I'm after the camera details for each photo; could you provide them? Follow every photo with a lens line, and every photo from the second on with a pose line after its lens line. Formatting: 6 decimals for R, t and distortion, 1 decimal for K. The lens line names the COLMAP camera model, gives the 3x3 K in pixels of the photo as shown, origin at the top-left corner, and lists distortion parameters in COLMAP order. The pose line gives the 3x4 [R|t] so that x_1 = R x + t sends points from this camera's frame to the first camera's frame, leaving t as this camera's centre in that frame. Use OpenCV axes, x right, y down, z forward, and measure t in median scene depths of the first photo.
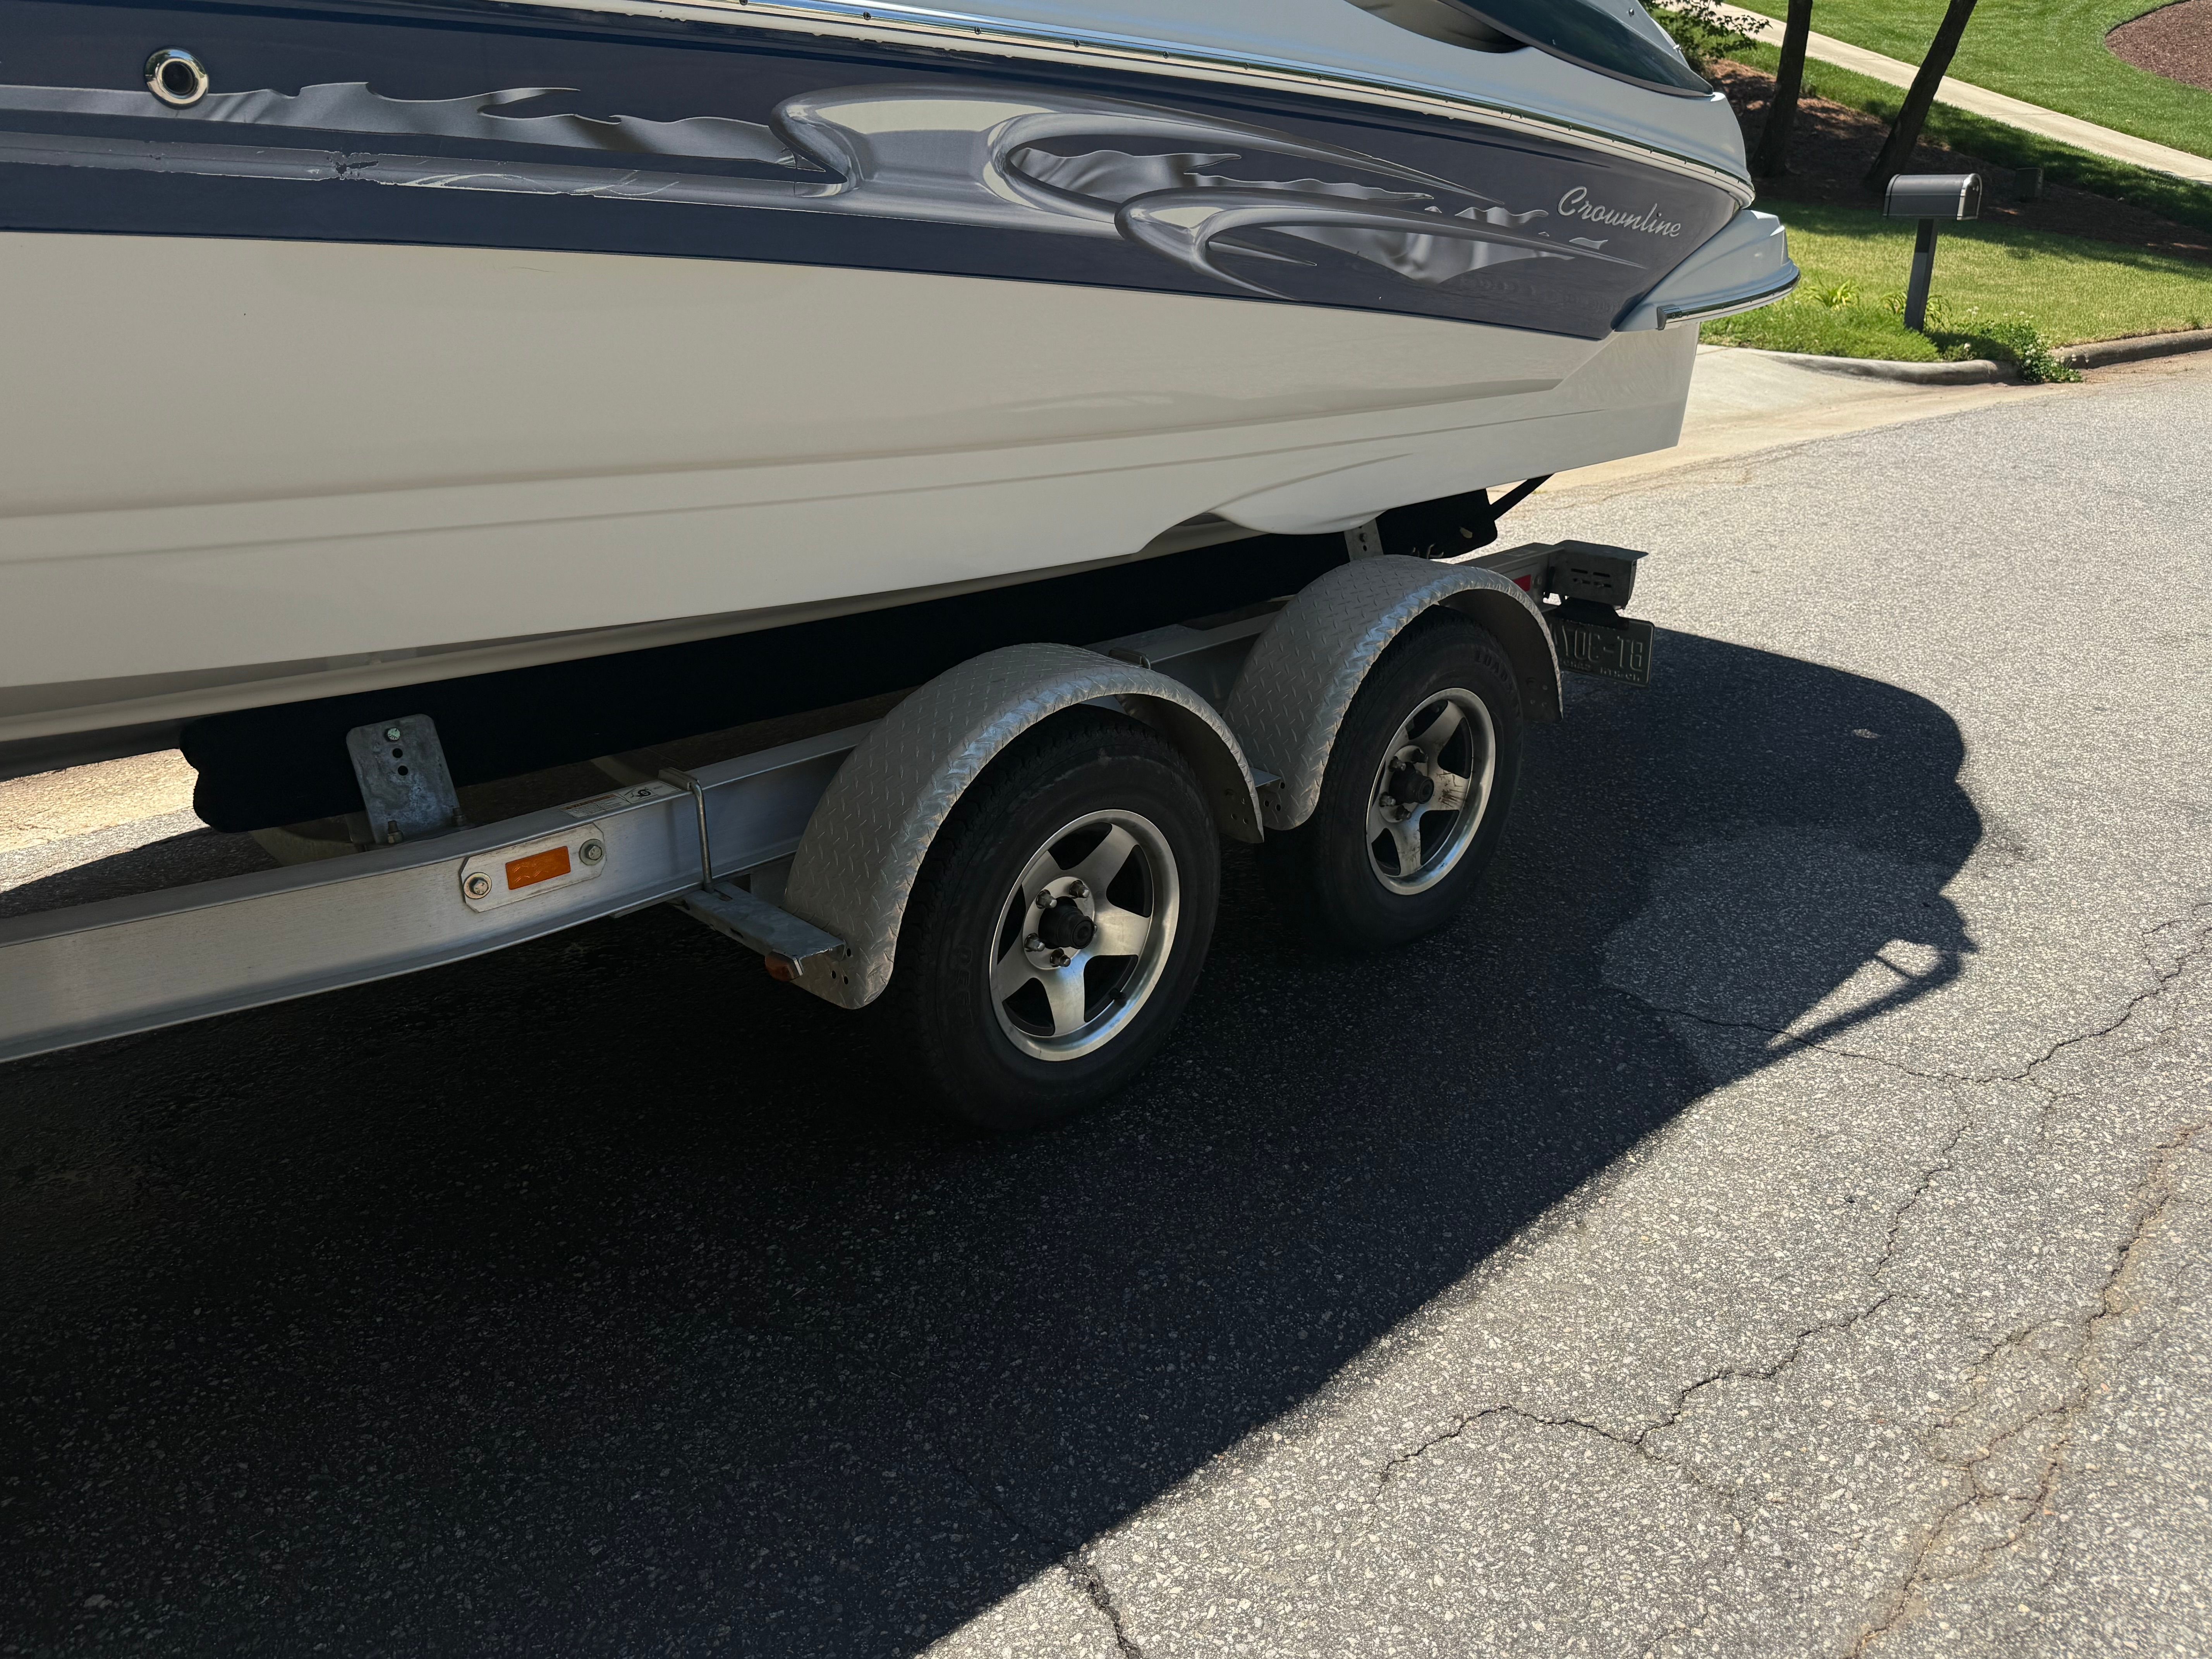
lens RADIAL K [[1628.9, 0, 1102.9], [0, 1628.9, 853.8], [0, 0, 1]] dist [-0.003908, -0.010741]
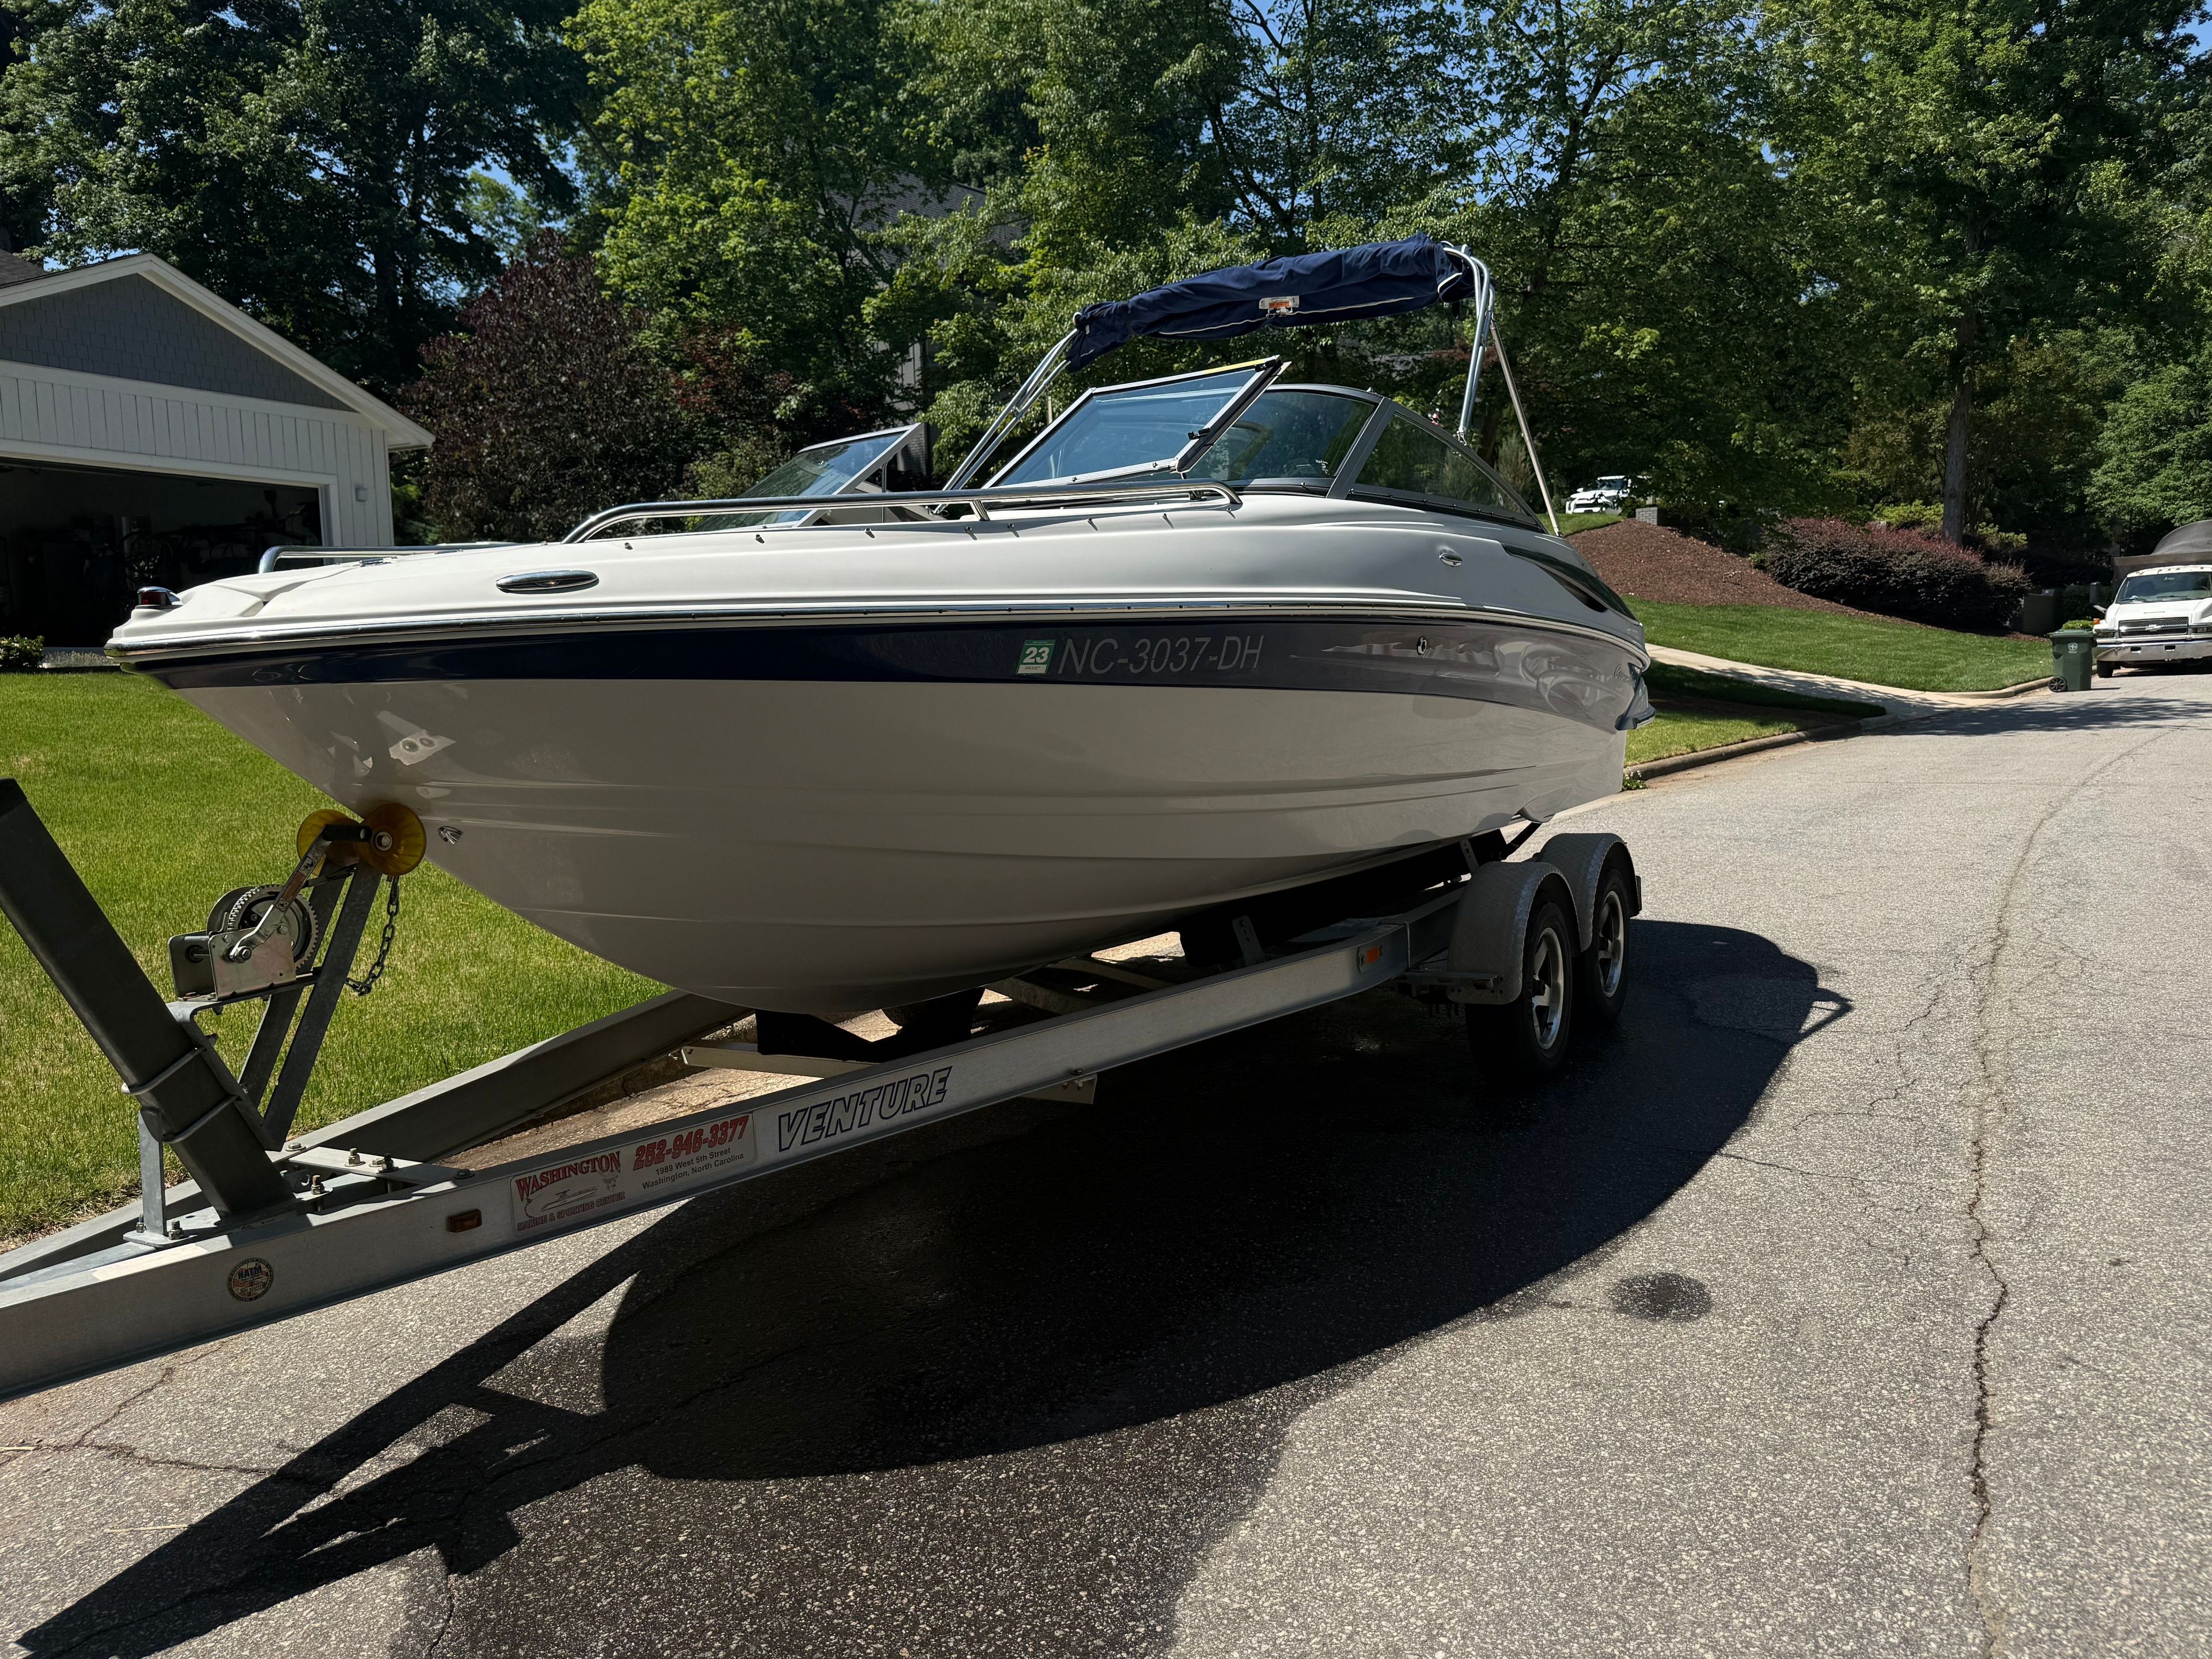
lens RADIAL K [[1698.4, 0, 1118.7], [0, 1698.4, 835.1], [0, 0, 1]] dist [0.022607, -0.021700]
pose [[0.953830, -0.064028, 0.293442, -1.012194], [0.148165, 0.950166, -0.274286, 0.329160], [-0.261257, 0.305100, 0.915783, -0.834955]]
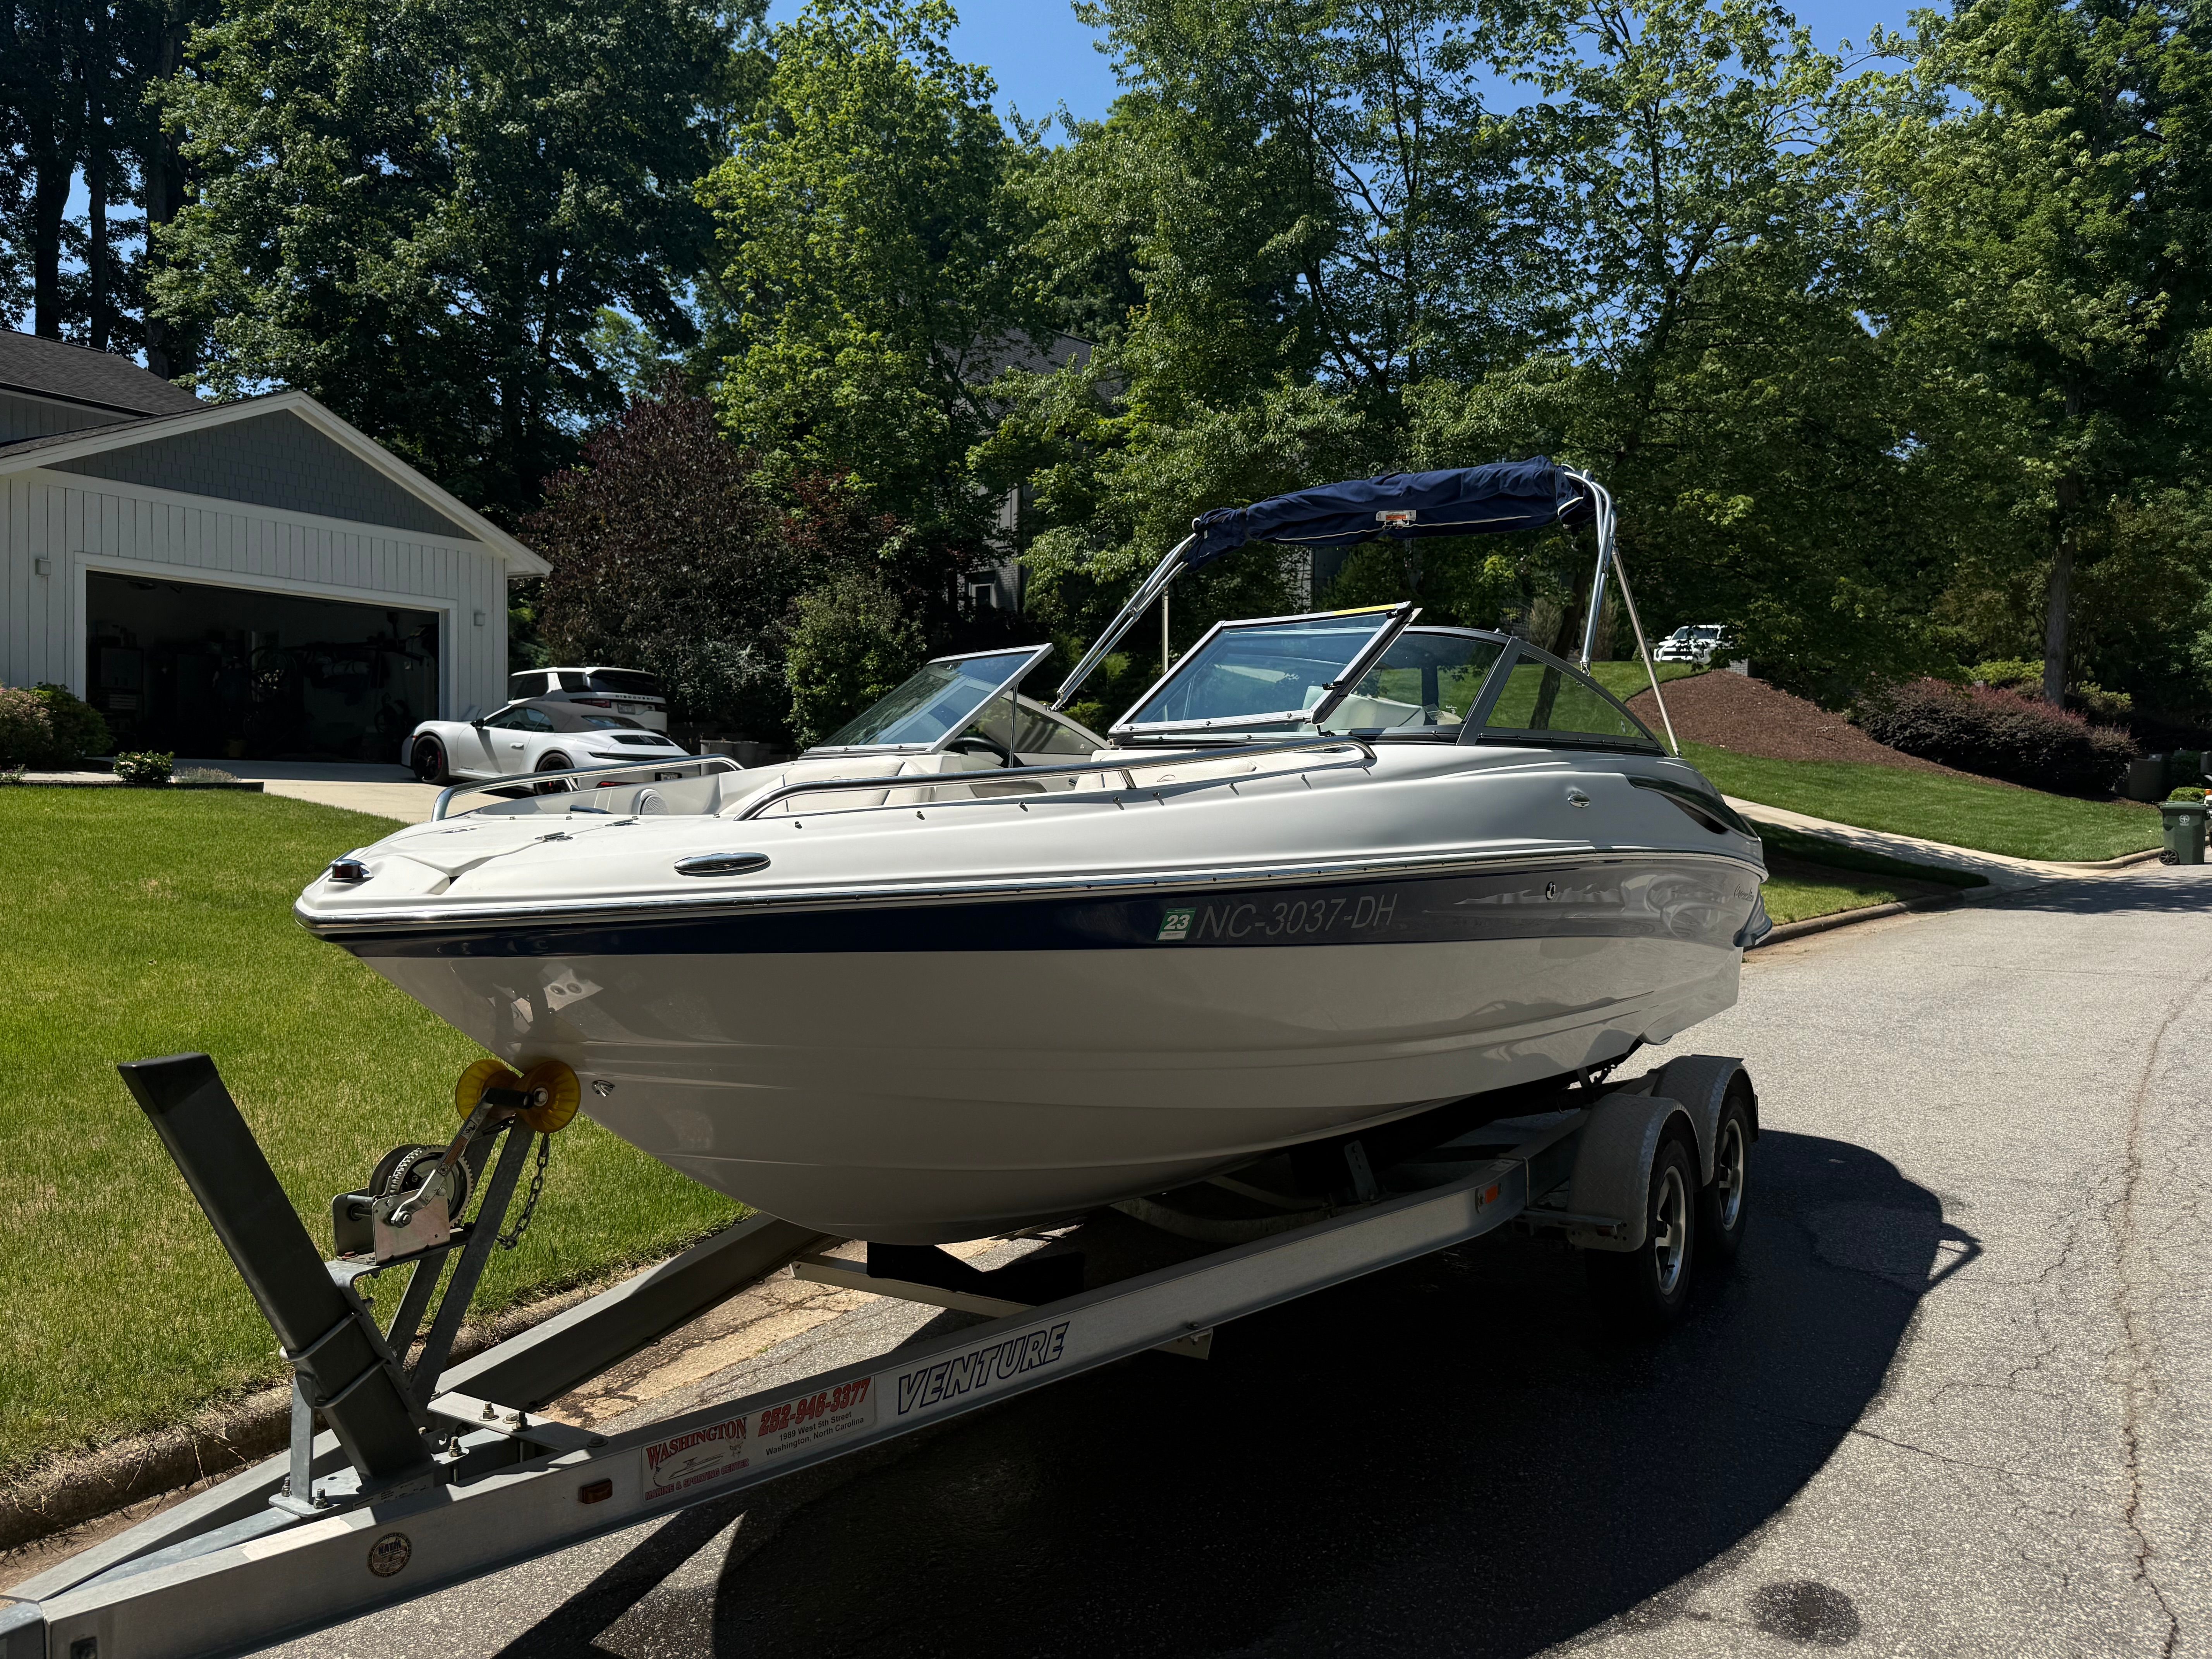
lens RADIAL K [[1693.7, 0, 1099.4], [0, 1693.7, 817.7], [0, 0, 1]] dist [0.032106, -0.032361]
pose [[0.969729, -0.006763, 0.244089, -1.055412], [0.096432, 0.928971, -0.357370, 0.228745], [-0.224335, 0.370090, 0.901503, -0.863631]]
